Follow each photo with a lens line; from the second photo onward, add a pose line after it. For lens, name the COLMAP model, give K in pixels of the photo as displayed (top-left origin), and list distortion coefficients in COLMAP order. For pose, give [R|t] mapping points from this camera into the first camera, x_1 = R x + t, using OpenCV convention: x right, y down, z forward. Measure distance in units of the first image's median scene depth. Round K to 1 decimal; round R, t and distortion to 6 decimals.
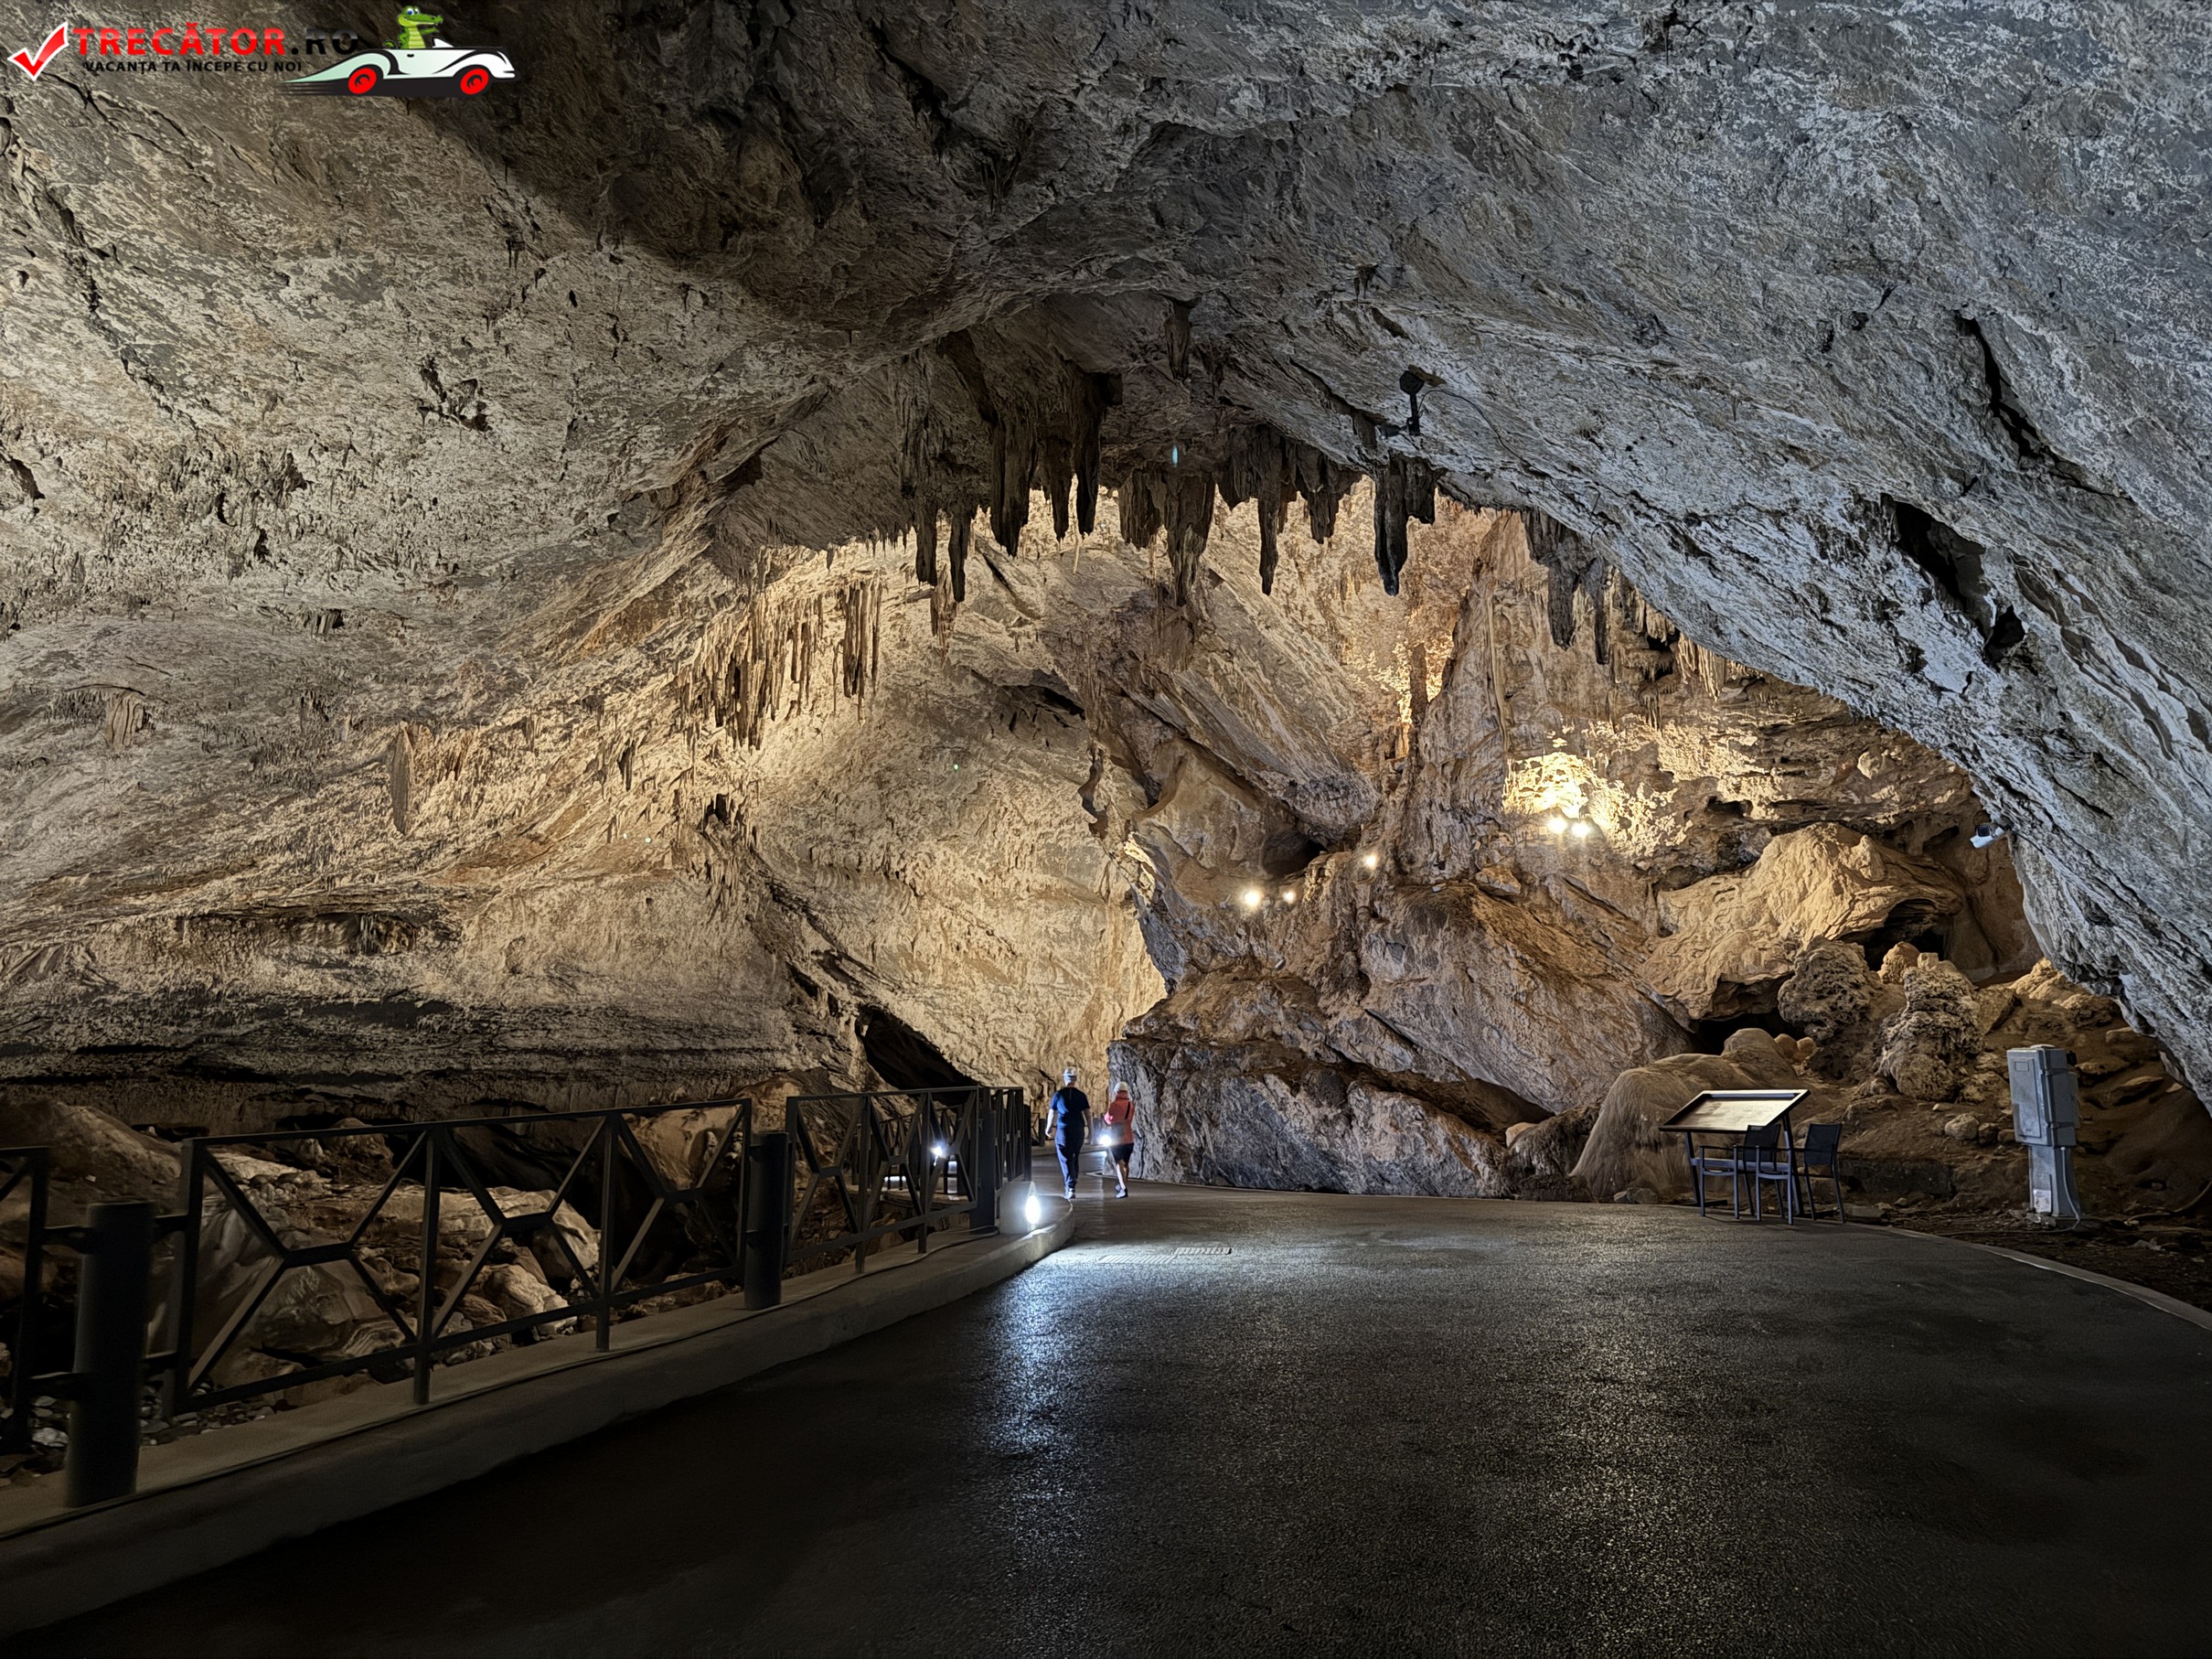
lens RADIAL K [[1497.3, 0, 1100.6], [0, 1497.3, 827.3], [0, 0, 1]] dist [0.090111, -0.101607]
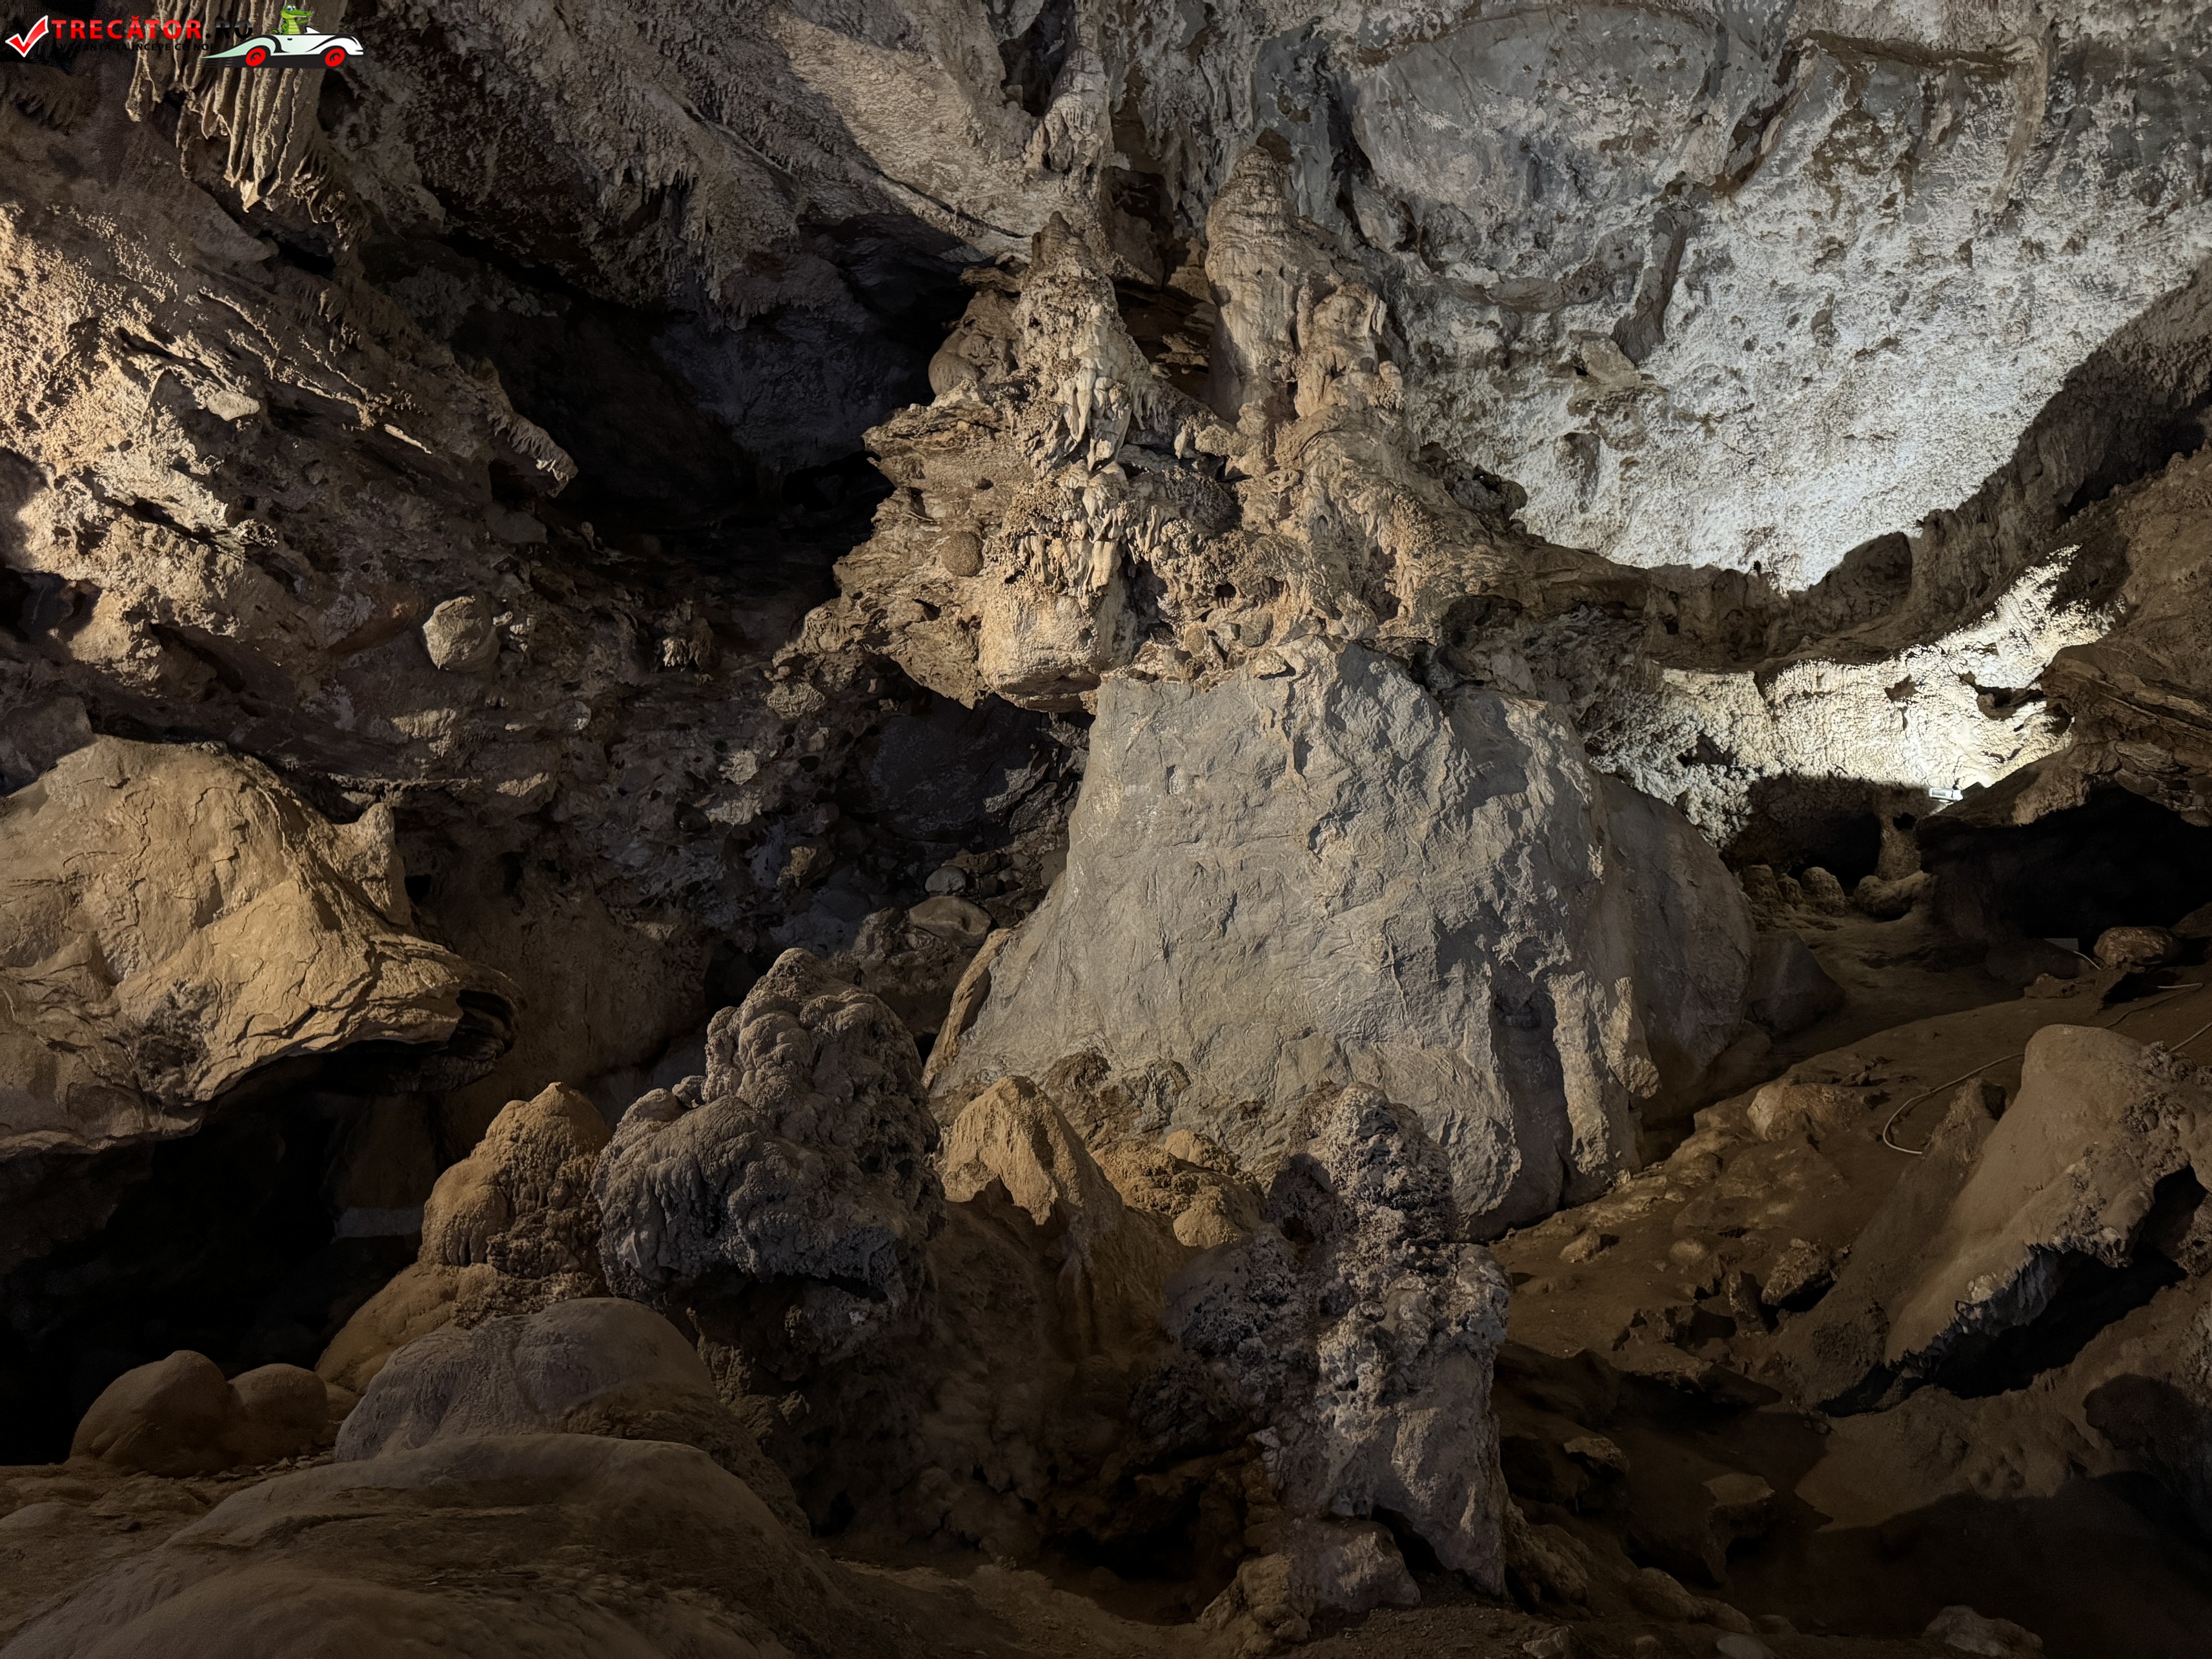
lens RADIAL K [[1546.0, 0, 1095.6], [0, 1546.0, 836.6], [0, 0, 1]] dist [0.019012, -0.029709]
pose [[0.190189, 0.341594, 0.920403, 0.192303], [-0.128379, 0.938118, -0.321641, 0.110757], [-0.973318, -0.056988, 0.222273, 0.744663]]
